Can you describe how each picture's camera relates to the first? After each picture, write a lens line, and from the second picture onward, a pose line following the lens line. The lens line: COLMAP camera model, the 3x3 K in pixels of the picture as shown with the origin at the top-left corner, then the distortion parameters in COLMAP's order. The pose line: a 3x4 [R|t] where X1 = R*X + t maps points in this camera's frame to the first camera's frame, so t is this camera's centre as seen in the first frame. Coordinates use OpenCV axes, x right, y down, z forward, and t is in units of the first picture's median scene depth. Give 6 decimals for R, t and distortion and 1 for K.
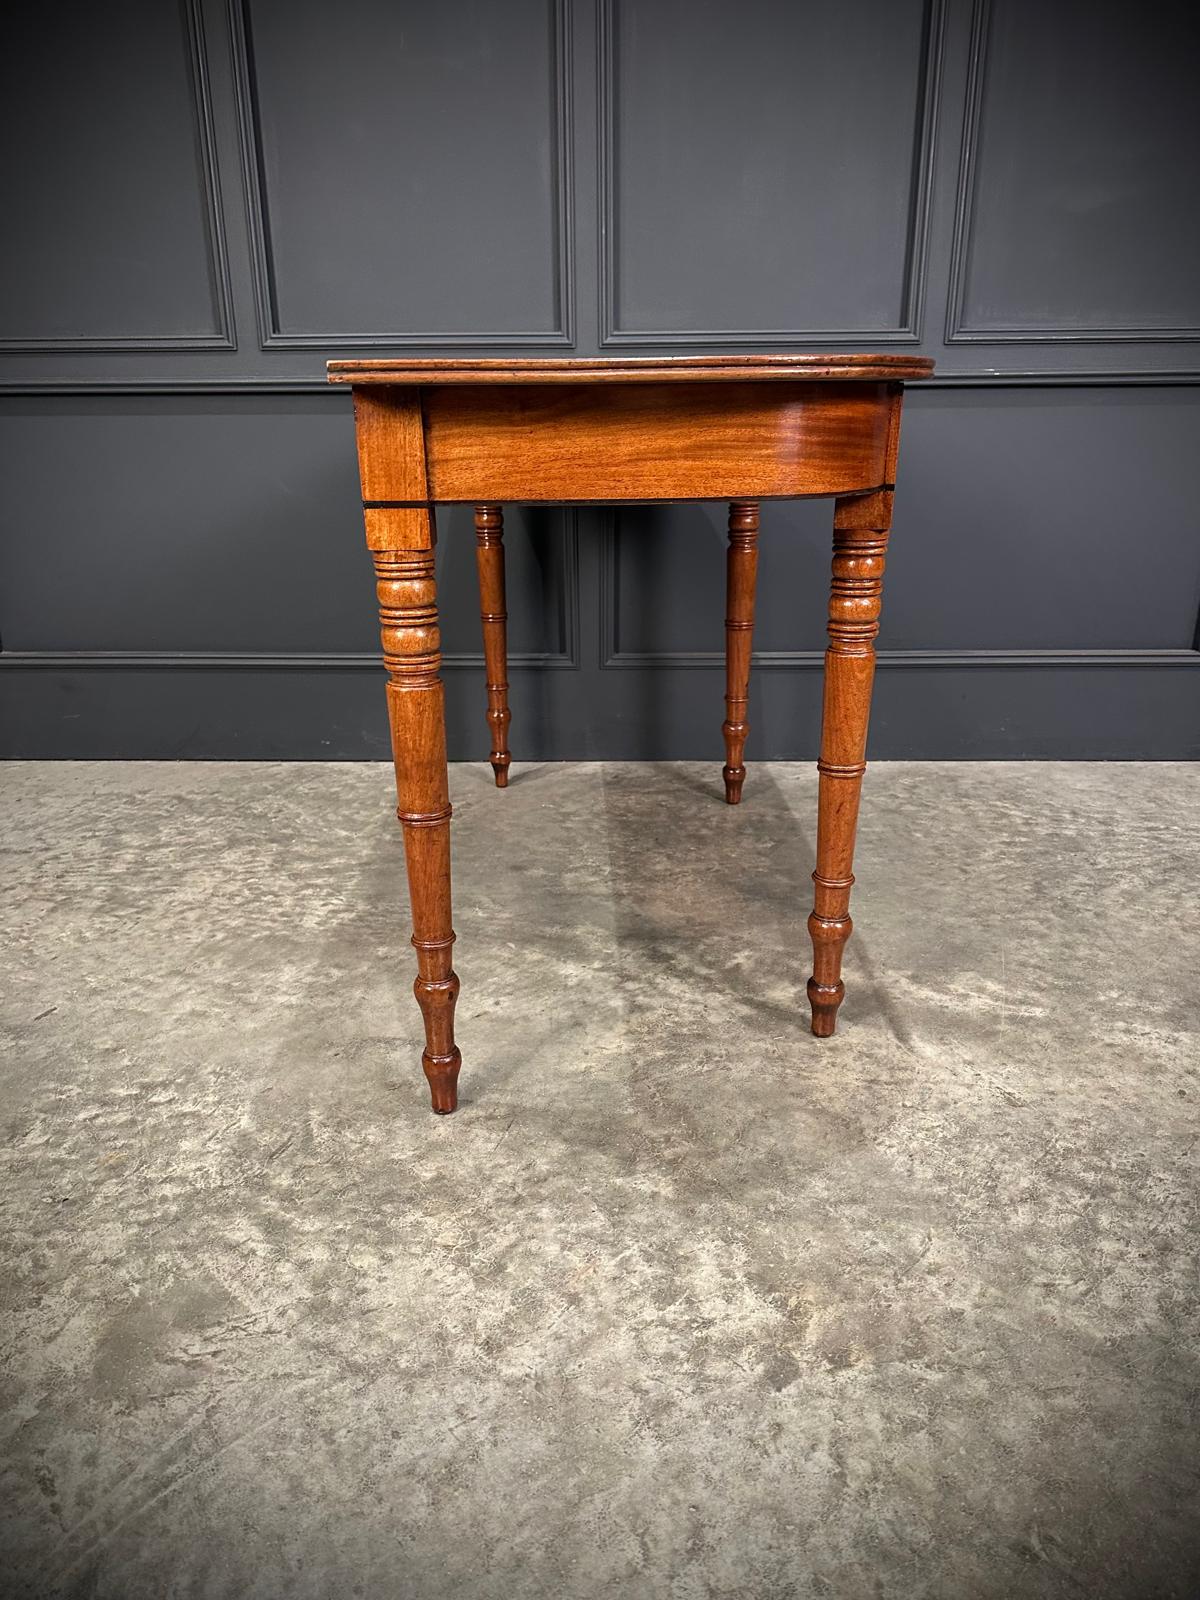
lens RADIAL K [[1105.2, 0, 595.6], [0, 1105.2, 809.5], [0, 0, 1]] dist [0.166990, -0.346469]
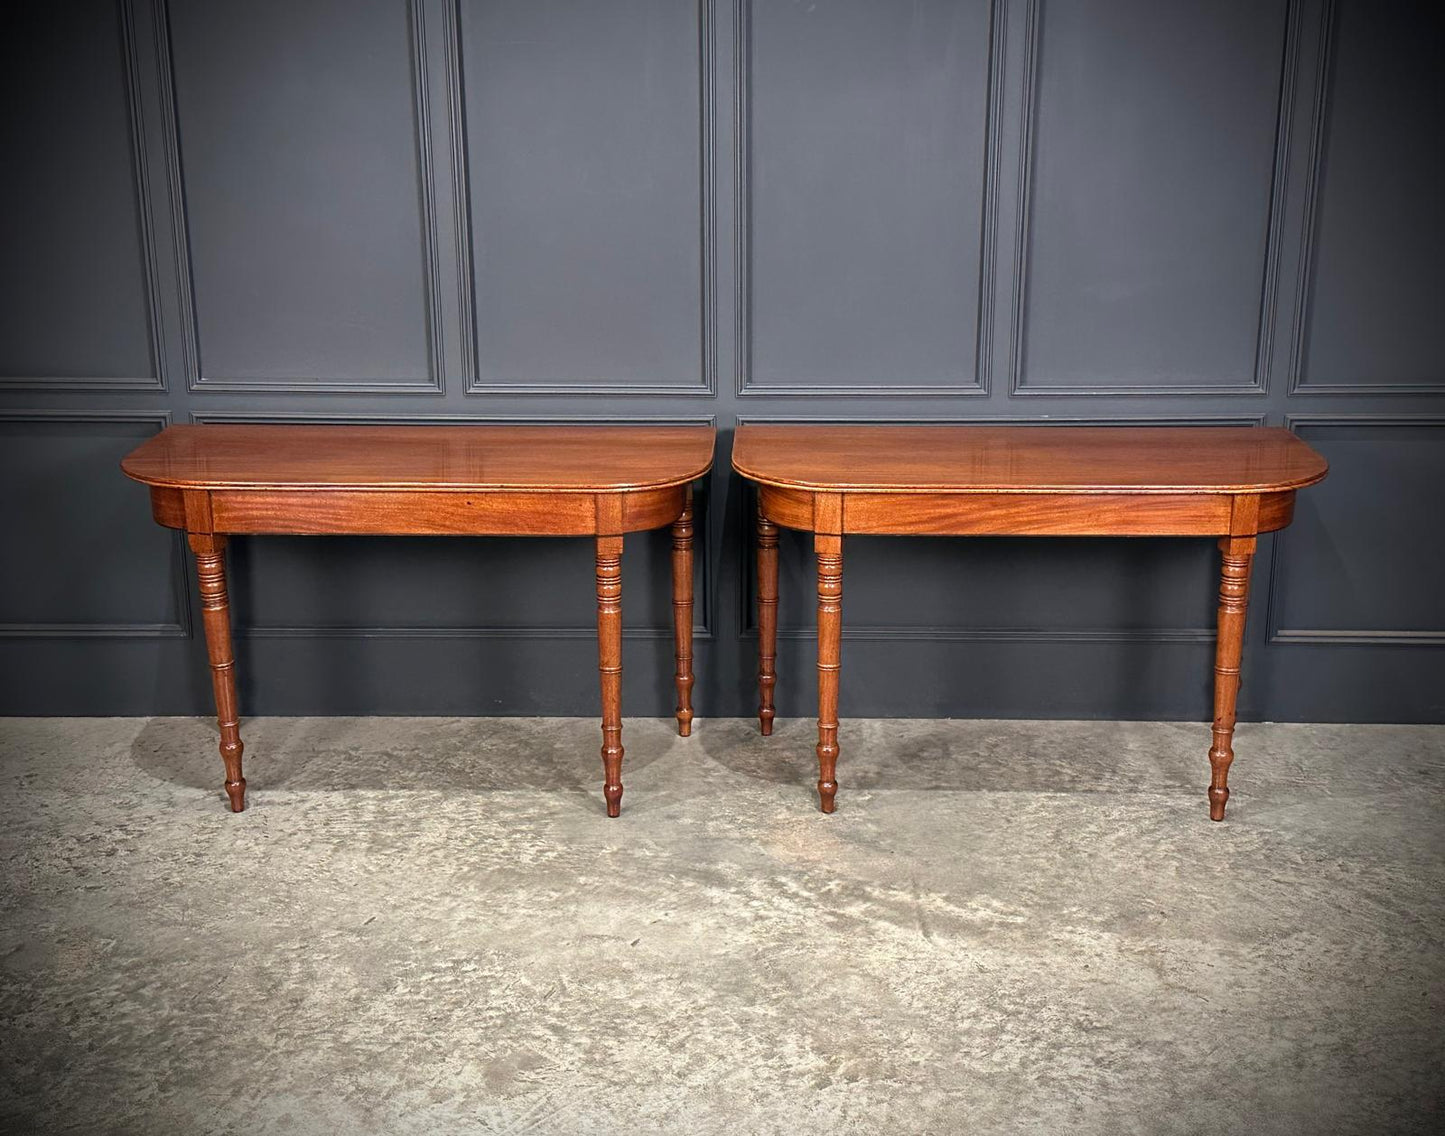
lens RADIAL K [[1807.1, 0, 742.0], [0, 1807.1, 567.5], [0, 0, 1]] dist [0.207936, -0.465749]
pose [[0.999949, 0.003944, 0.009266, -0.010210], [-0.003432, 0.998499, -0.054662, -0.148183], [-0.009468, 0.054627, 0.998462, -1.375226]]
